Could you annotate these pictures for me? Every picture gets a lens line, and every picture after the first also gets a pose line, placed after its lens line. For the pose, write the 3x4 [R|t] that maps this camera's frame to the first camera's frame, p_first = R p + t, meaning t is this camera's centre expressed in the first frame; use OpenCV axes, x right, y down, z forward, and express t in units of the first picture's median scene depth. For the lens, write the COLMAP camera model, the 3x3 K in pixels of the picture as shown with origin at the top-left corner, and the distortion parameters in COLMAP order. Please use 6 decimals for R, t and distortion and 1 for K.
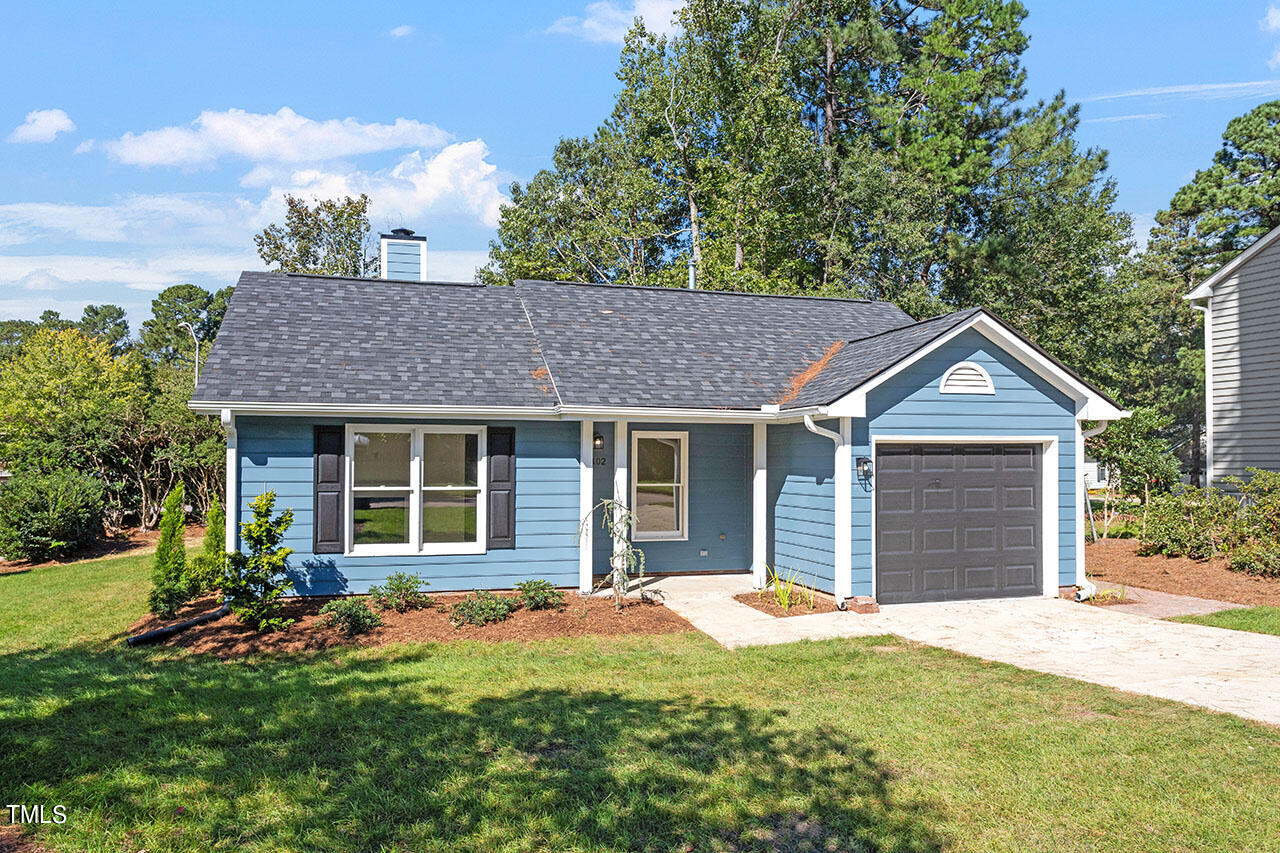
lens RADIAL K [[920.0, 0, 640.8], [0, 920.0, 439.0], [0, 0, 1]] dist [-0.001385, 0.000879]
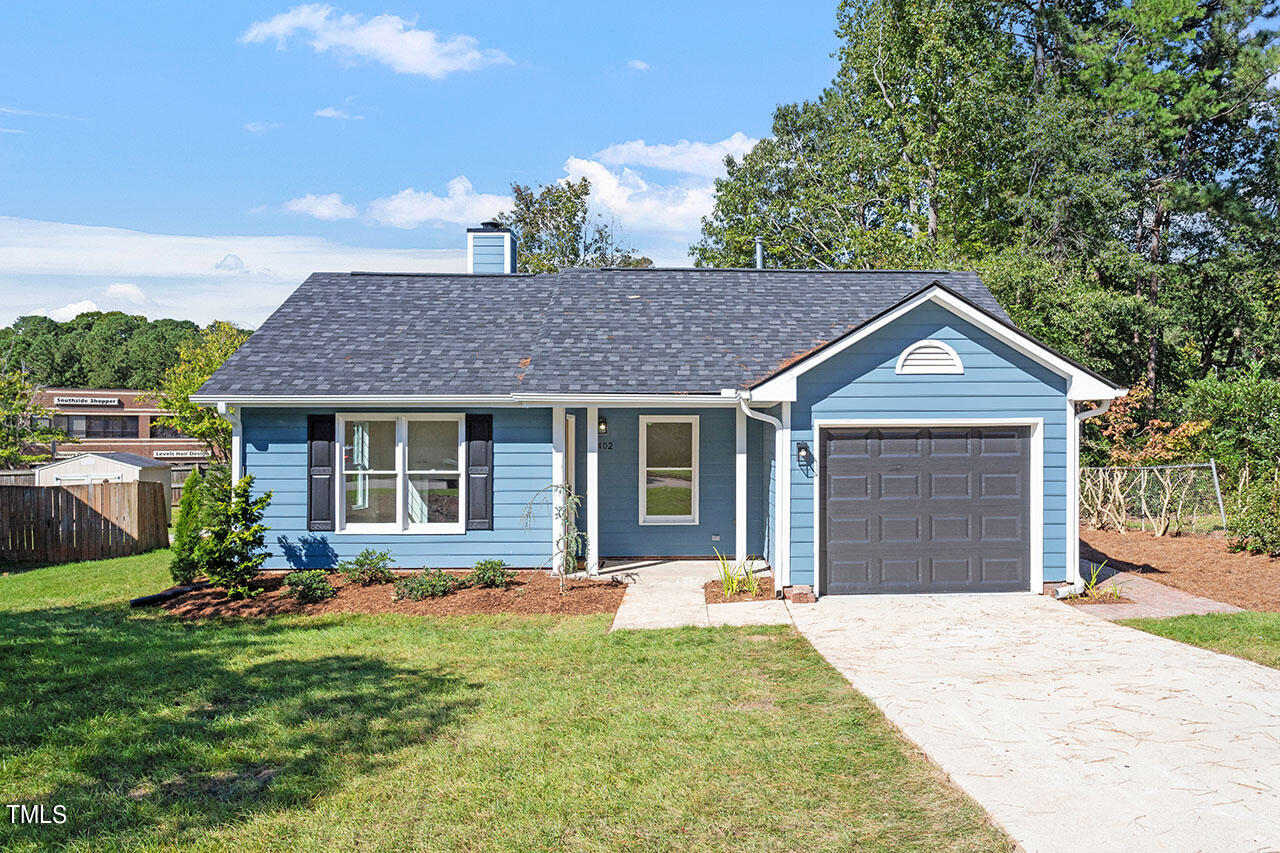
lens RADIAL K [[951.5, 0, 640.0], [0, 951.5, 426.5], [0, 0, 1]] dist [-0.004967, -0.001684]
pose [[0.970691, -0.007136, -0.240224, 0.294770], [0.009243, 0.999928, 0.007648, -0.005659], [0.240152, -0.009644, 0.970687, -0.013719]]
